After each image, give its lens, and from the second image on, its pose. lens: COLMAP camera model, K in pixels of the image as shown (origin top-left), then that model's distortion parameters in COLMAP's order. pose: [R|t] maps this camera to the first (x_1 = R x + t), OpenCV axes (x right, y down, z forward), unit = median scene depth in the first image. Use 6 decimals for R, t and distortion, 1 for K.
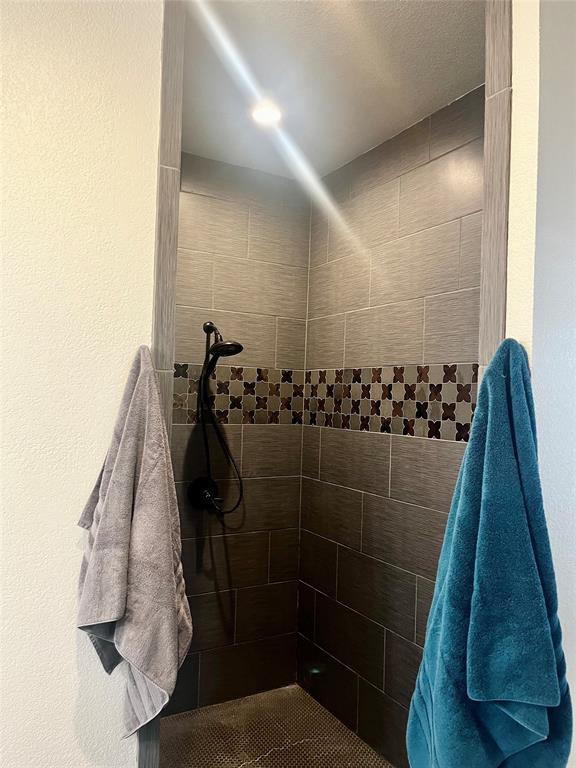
lens RADIAL K [[579.1, 0, 288.0], [0, 579.1, 384.0], [0, 0, 1]] dist [0.072796, -0.087156]
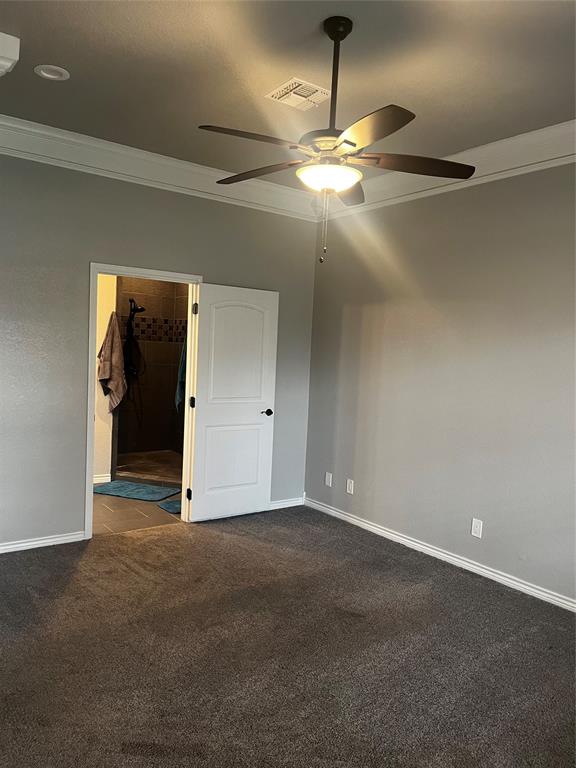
lens RADIAL K [[579.1, 0, 288.0], [0, 579.1, 384.0], [0, 0, 1]] dist [0.072796, -0.087156]
pose [[0.992062, 0.010587, 0.125302, 0.220838], [-0.021471, 0.996078, 0.085838, 0.029271], [-0.123901, -0.087847, 0.988398, -1.585134]]
